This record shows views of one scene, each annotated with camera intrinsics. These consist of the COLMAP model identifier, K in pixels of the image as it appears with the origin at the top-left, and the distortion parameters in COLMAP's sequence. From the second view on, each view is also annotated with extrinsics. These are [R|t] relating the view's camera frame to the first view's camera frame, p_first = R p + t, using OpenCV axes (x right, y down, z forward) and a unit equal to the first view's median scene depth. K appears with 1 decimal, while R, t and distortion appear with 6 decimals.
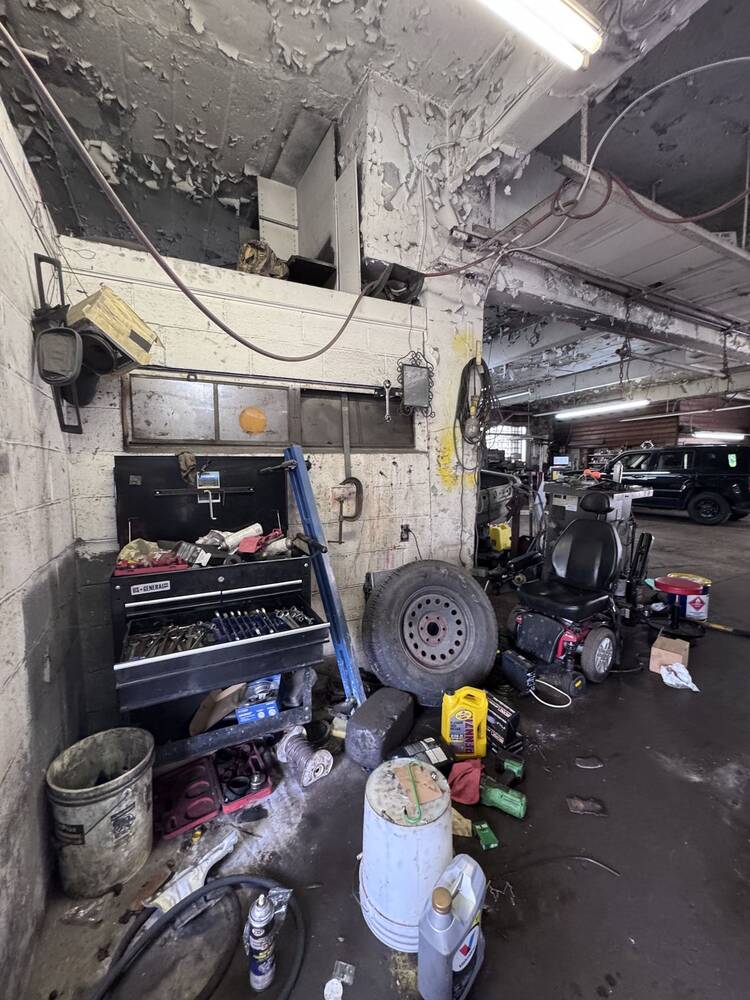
lens RADIAL K [[399.0, 0, 375.0], [0, 399.0, 500.0], [0, 0, 1]] dist [-0.002245, 0.000241]
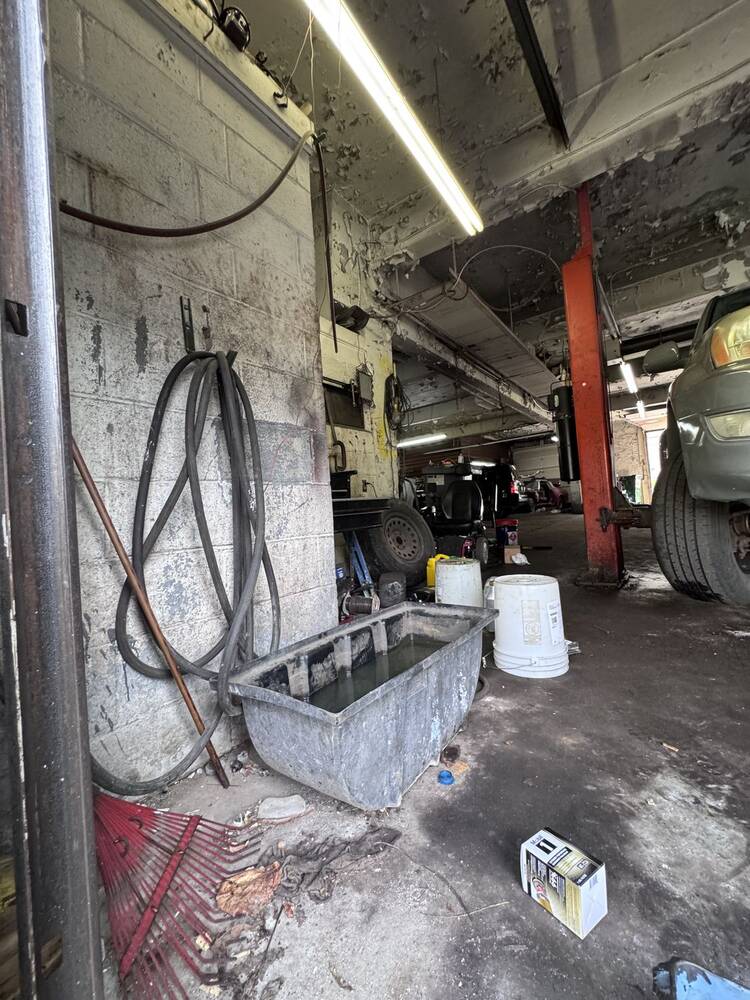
lens RADIAL K [[399.0, 0, 375.0], [0, 399.0, 500.0], [0, 0, 1]] dist [-0.002245, 0.000241]
pose [[0.892894, -0.042754, 0.448233, -0.537041], [0.094954, 0.990974, -0.094630, 0.273114], [-0.440142, 0.127056, 0.888894, -0.280159]]
